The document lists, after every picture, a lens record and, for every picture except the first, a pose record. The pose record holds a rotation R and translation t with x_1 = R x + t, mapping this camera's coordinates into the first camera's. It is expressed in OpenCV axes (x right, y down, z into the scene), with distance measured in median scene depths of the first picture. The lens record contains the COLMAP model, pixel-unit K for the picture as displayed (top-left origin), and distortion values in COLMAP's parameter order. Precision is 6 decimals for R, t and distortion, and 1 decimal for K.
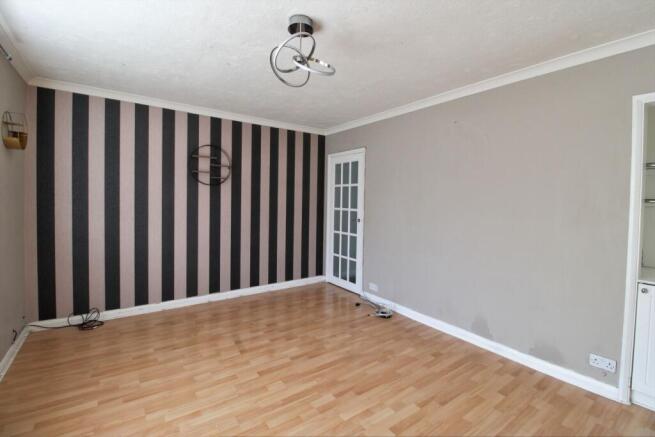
lens RADIAL K [[302.1, 0, 332.9], [0, 302.1, 208.2], [0, 0, 1]] dist [0.007990, -0.016386]
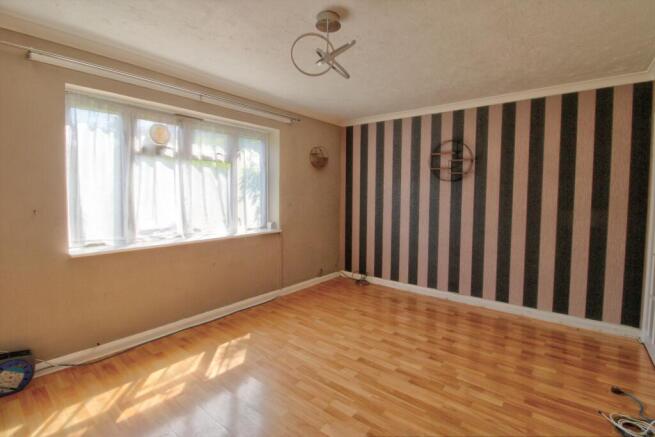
lens RADIAL K [[302.1, 0, 332.9], [0, 302.1, 208.2], [0, 0, 1]] dist [0.007990, -0.016386]
pose [[0.269307, 0.029511, -0.962602, 0.625318], [-0.031240, 0.999272, 0.021895, 0.002263], [0.962548, 0.024175, 0.270033, 0.525816]]
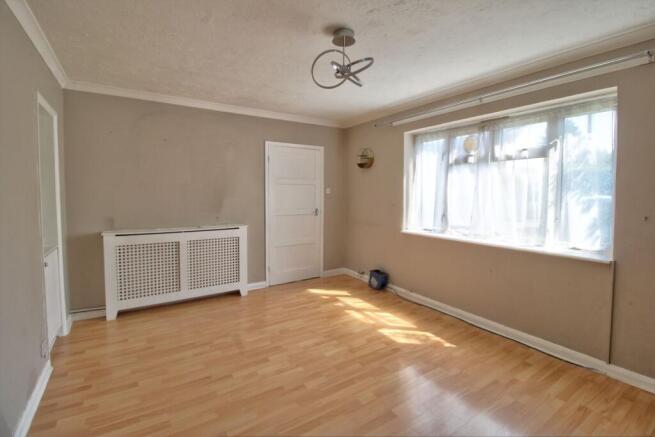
lens RADIAL K [[302.1, 0, 332.9], [0, 302.1, 208.2], [0, 0, 1]] dist [0.007990, -0.016386]
pose [[-0.998803, -0.025778, 0.041574, -0.088709], [-0.022368, 0.996504, 0.080500, -0.046111], [-0.043504, 0.079474, -0.995887, 1.504414]]
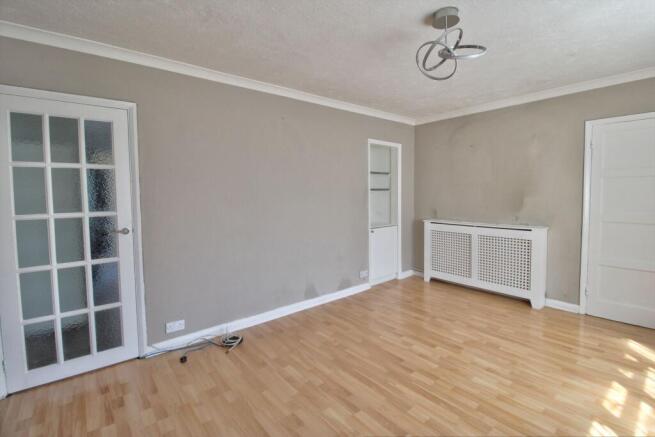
lens RADIAL K [[302.1, 0, 332.9], [0, 302.1, 208.2], [0, 0, 1]] dist [0.007990, -0.016386]
pose [[-0.071393, -0.069584, 0.995018, -0.777296], [0.038437, 0.996631, 0.072455, -0.043092], [-0.996707, 0.043418, -0.068478, 1.021795]]
